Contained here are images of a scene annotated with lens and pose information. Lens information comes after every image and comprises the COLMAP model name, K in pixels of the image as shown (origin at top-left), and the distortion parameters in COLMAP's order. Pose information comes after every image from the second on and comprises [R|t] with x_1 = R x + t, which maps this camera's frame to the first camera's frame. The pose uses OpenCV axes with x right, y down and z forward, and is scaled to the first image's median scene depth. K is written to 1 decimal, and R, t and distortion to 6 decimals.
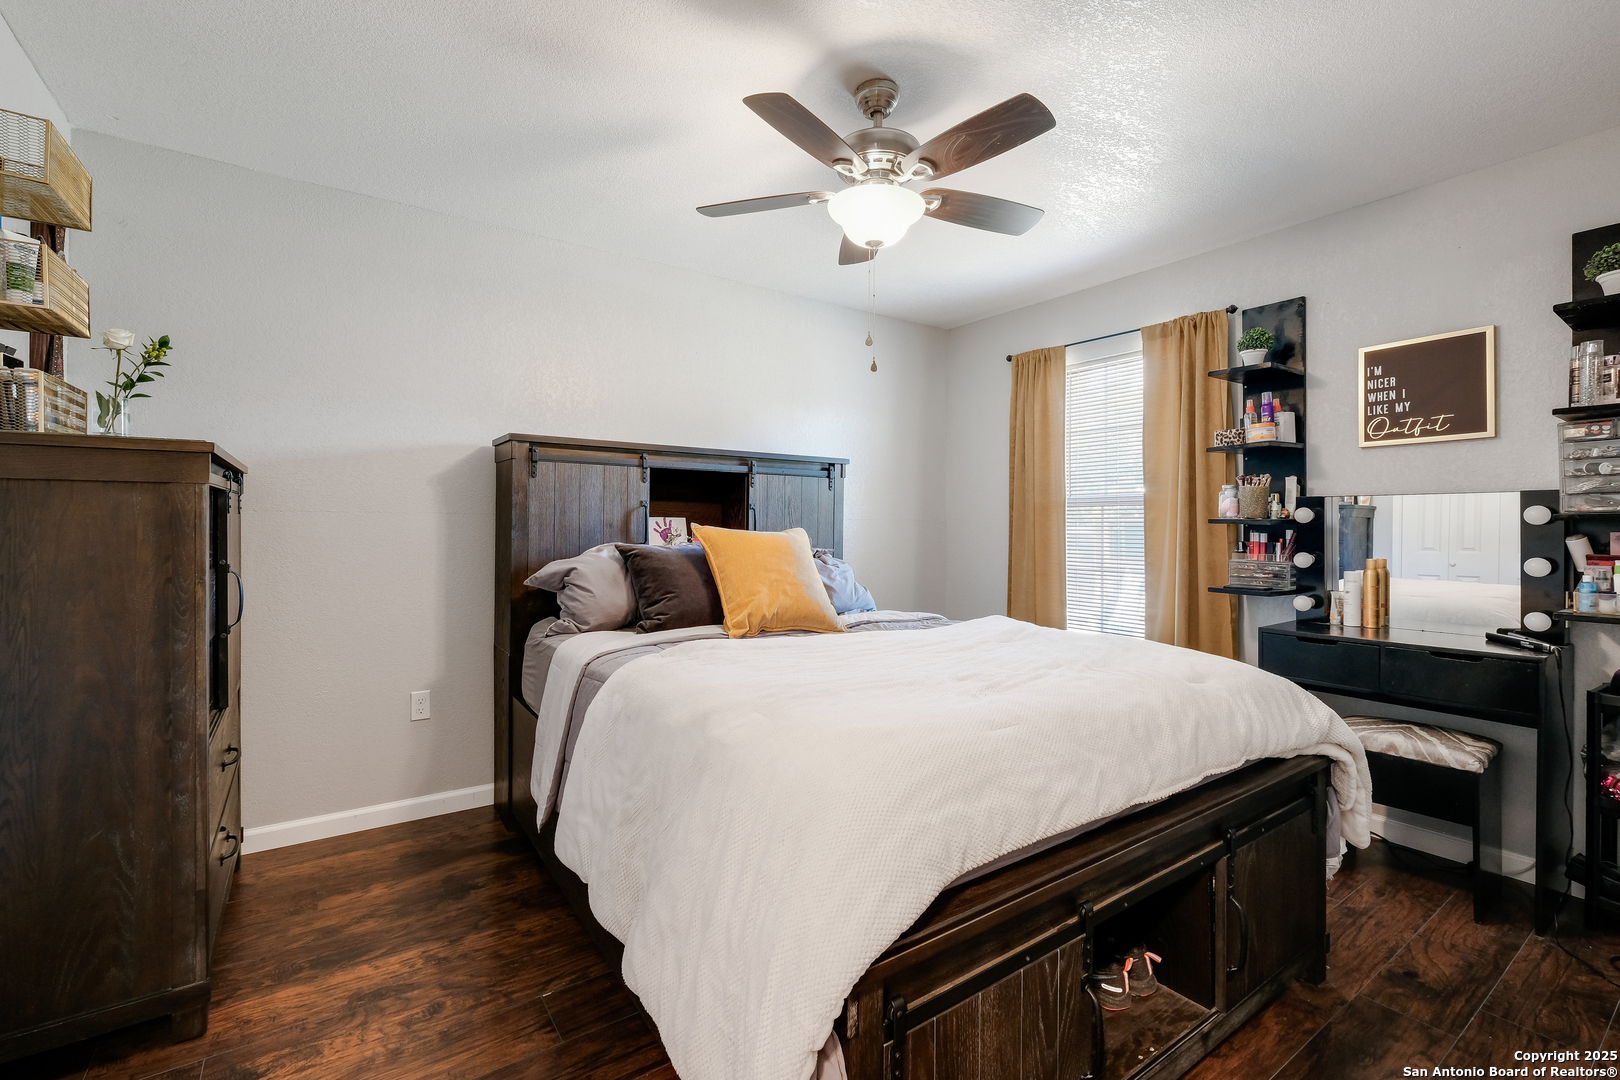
lens RADIAL K [[697.5, 0, 805.8], [0, 697.5, 536.8], [0, 0, 1]] dist [-0.008204, 0.000422]
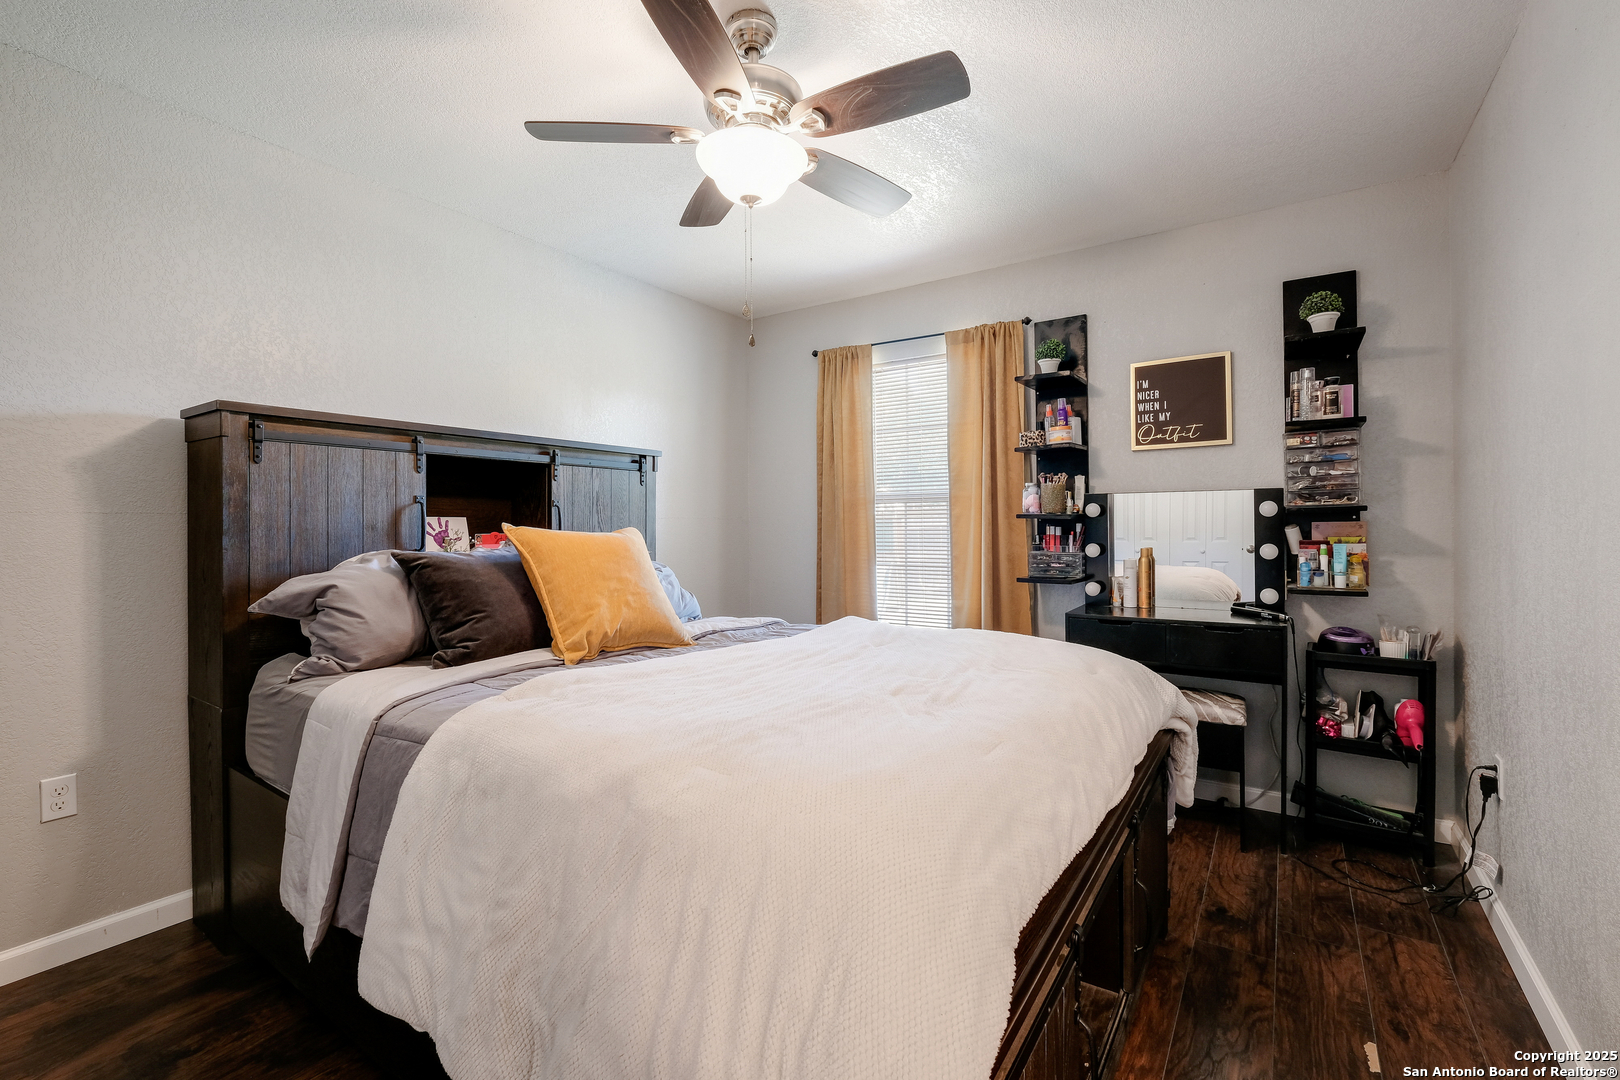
lens RADIAL K [[697.5, 0, 805.8], [0, 697.5, 536.8], [0, 0, 1]] dist [-0.008204, 0.000422]
pose [[0.934217, -0.018230, 0.356239, -0.116182], [0.017453, 0.999833, 0.005396, -0.002351], [-0.356278, 0.001177, 0.934379, 0.120082]]
